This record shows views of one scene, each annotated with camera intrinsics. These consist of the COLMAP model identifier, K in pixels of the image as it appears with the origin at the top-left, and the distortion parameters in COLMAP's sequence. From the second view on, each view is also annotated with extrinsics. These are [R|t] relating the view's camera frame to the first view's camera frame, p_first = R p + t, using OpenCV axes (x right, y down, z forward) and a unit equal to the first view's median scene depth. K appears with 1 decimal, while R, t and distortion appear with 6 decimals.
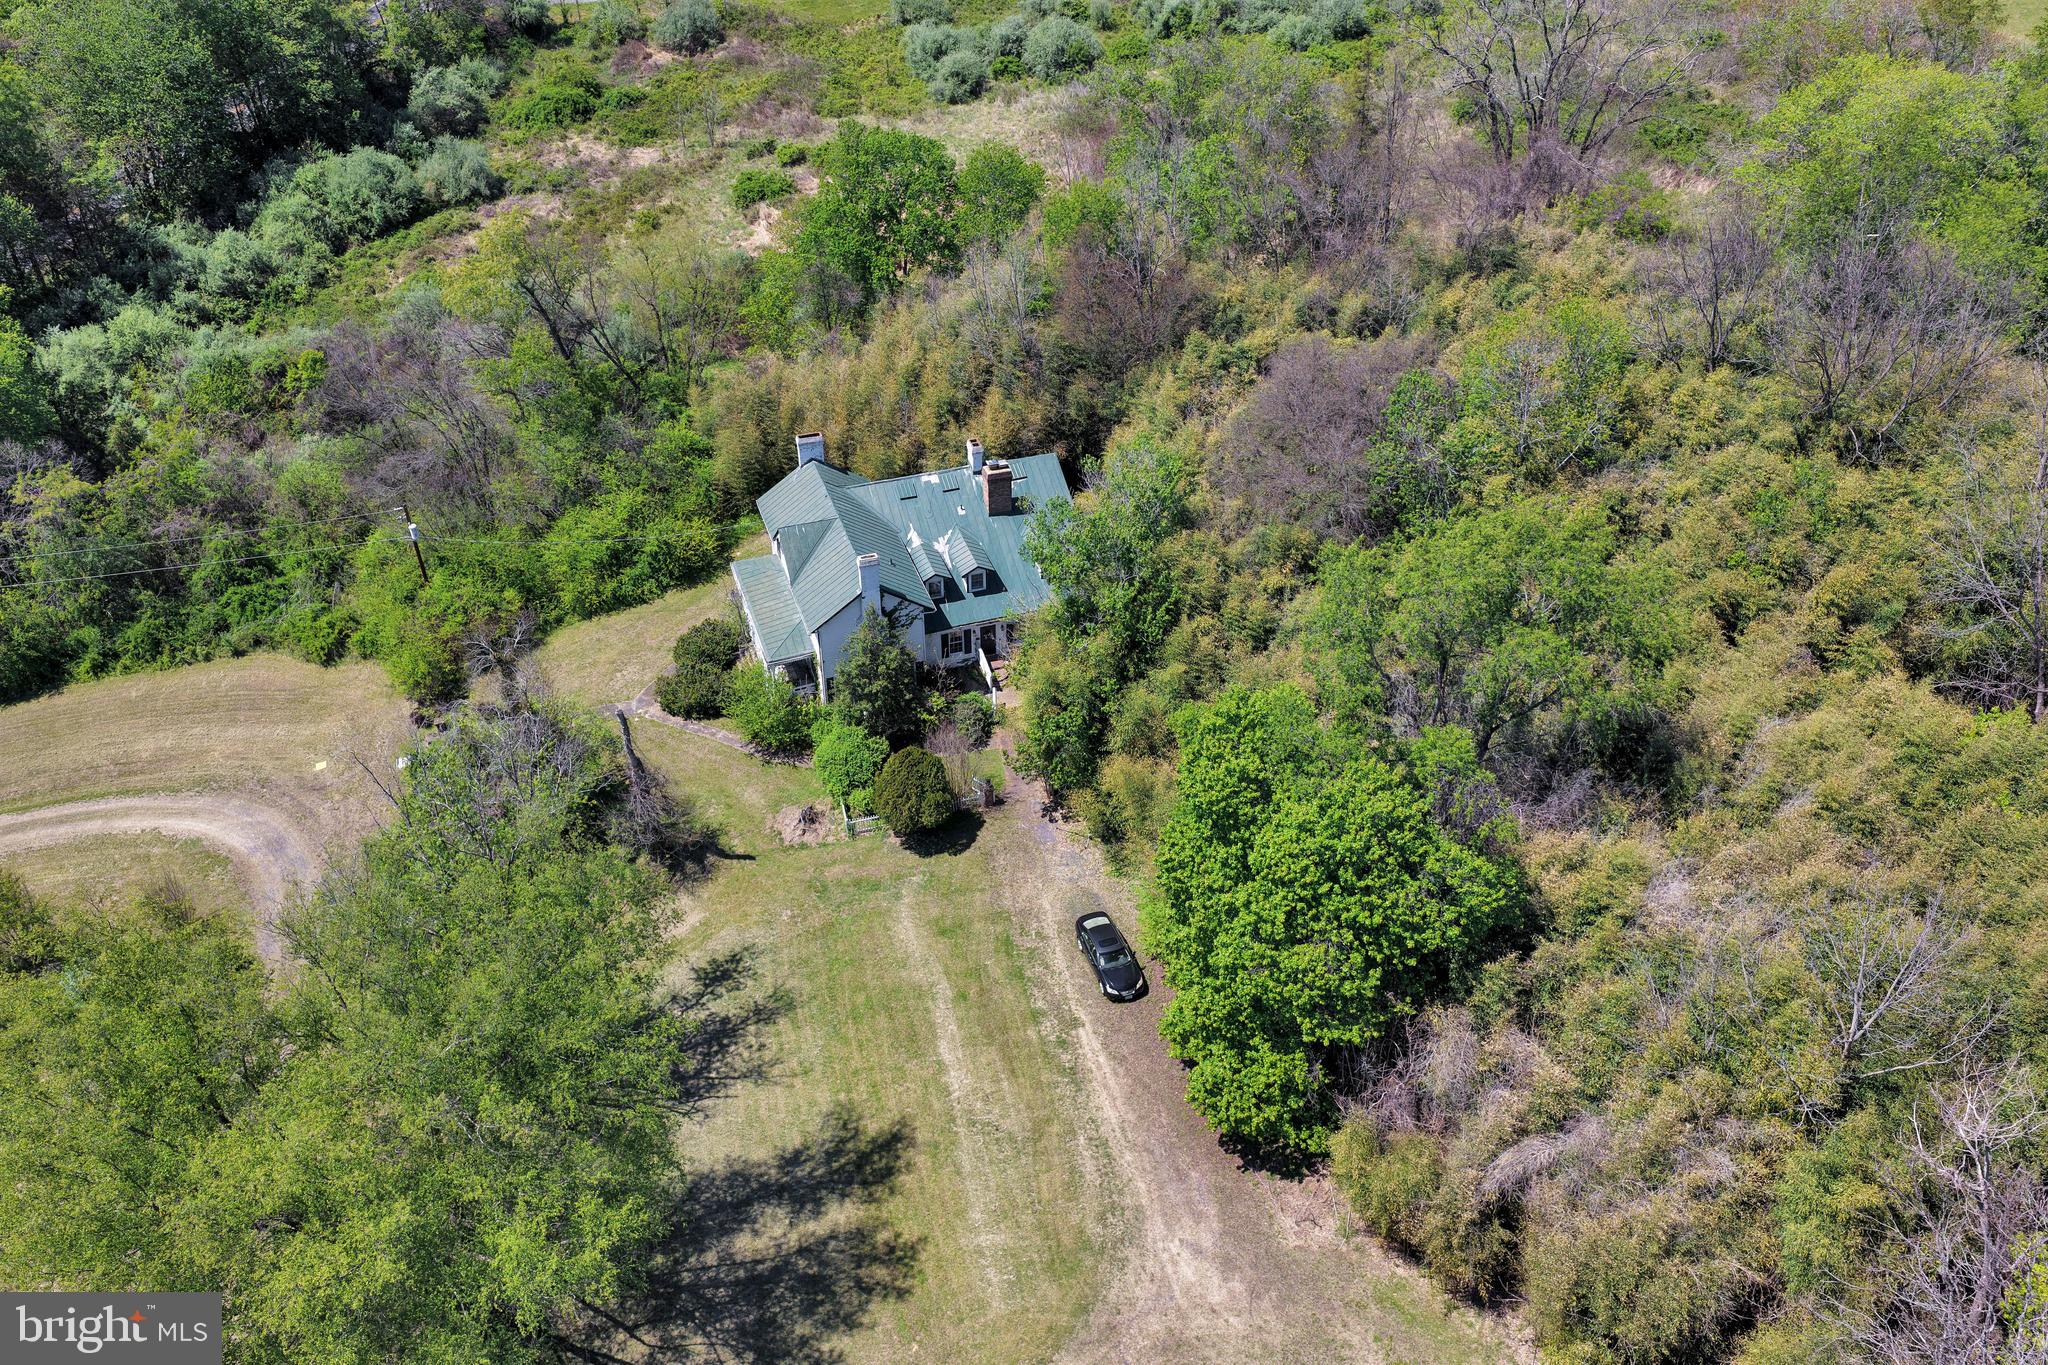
lens RADIAL K [[1708.1, 0, 1024.0], [0, 1708.1, 682.5], [0, 0, 1]] dist [-0.019389, 0.048394]
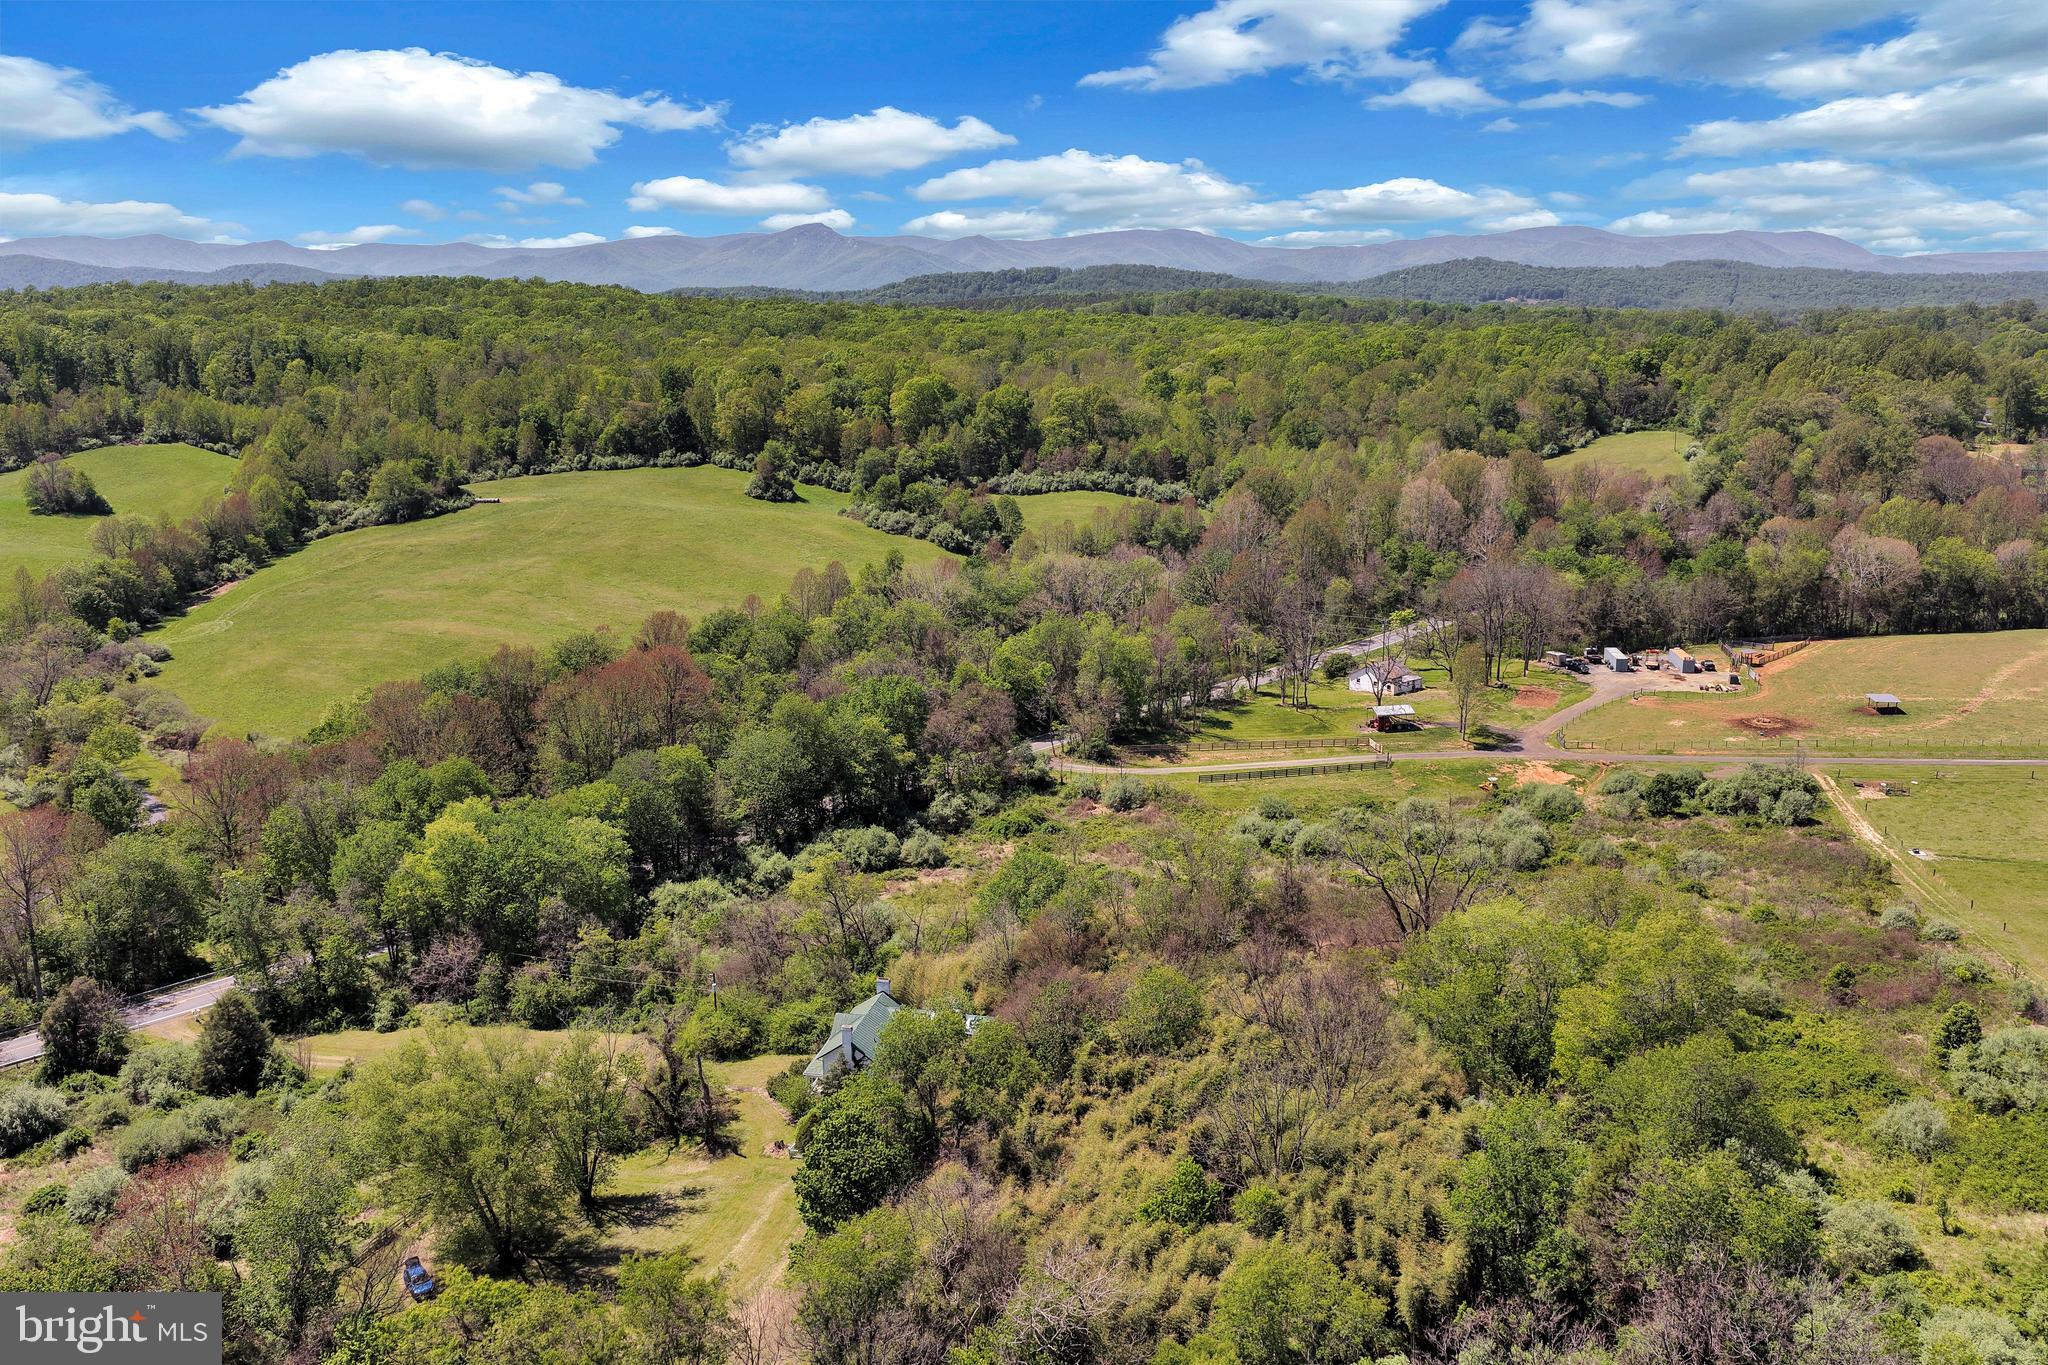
lens RADIAL K [[1708.1, 0, 1024.0], [0, 1708.1, 682.5], [0, 0, 1]] dist [-0.019389, 0.048394]
pose [[0.863195, 0.114025, -0.491826, 0.654567], [-0.312689, 0.885576, -0.343482, 0.123000], [0.396383, 0.450281, 0.800080, -0.456512]]
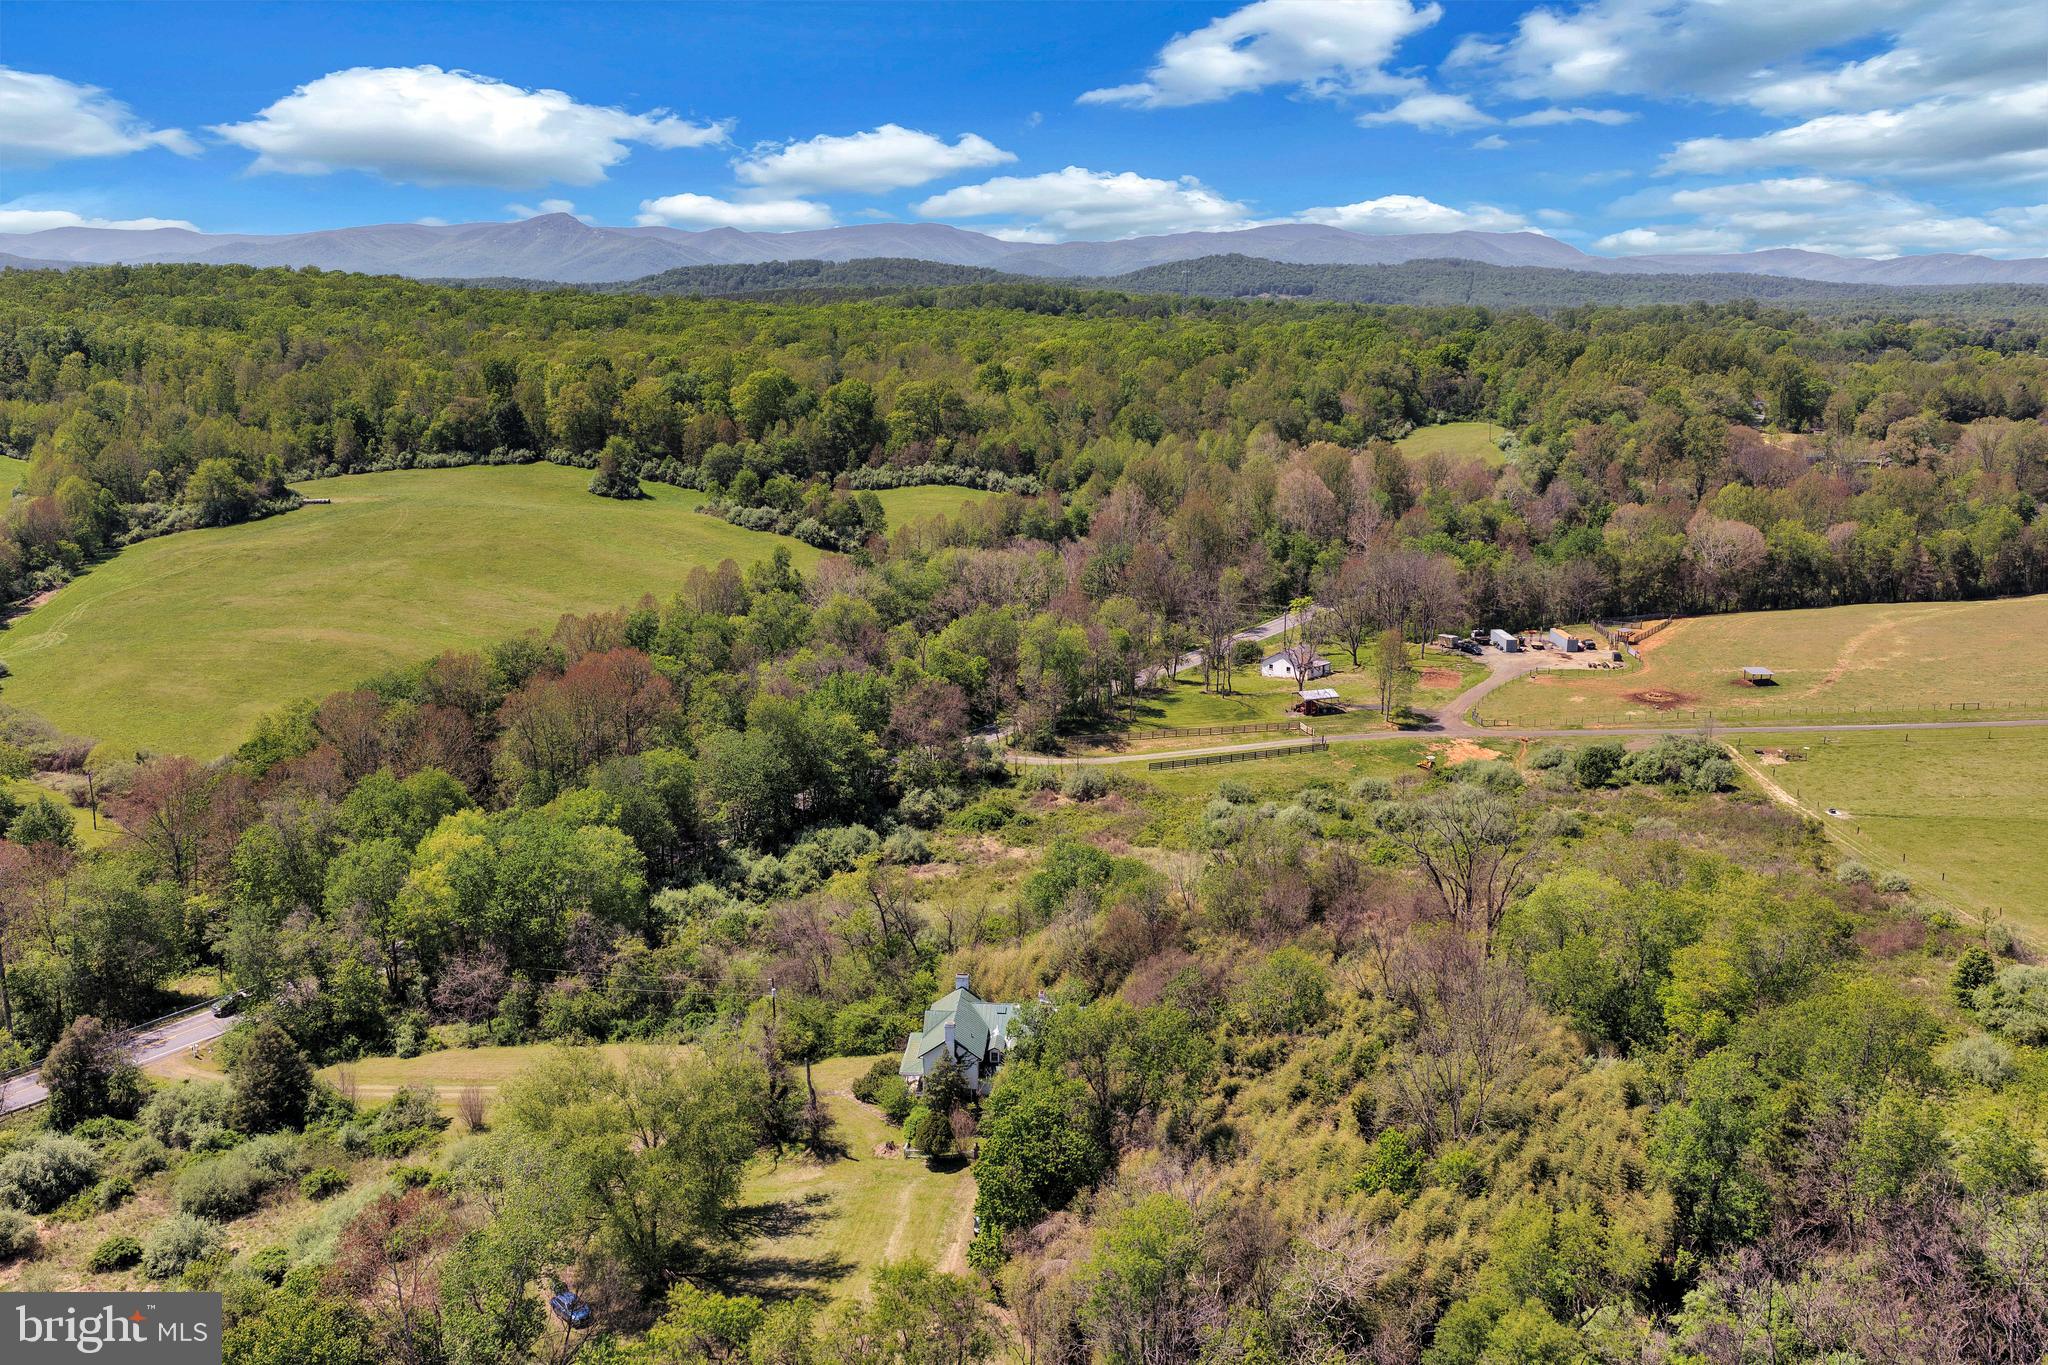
lens RADIAL K [[1708.1, 0, 1024.0], [0, 1708.1, 682.5], [0, 0, 1]] dist [-0.019389, 0.048394]
pose [[0.926392, 0.092545, -0.365011, 0.435114], [-0.238710, 0.894003, -0.379177, 0.196235], [0.291230, 0.438399, 0.850289, -0.550942]]
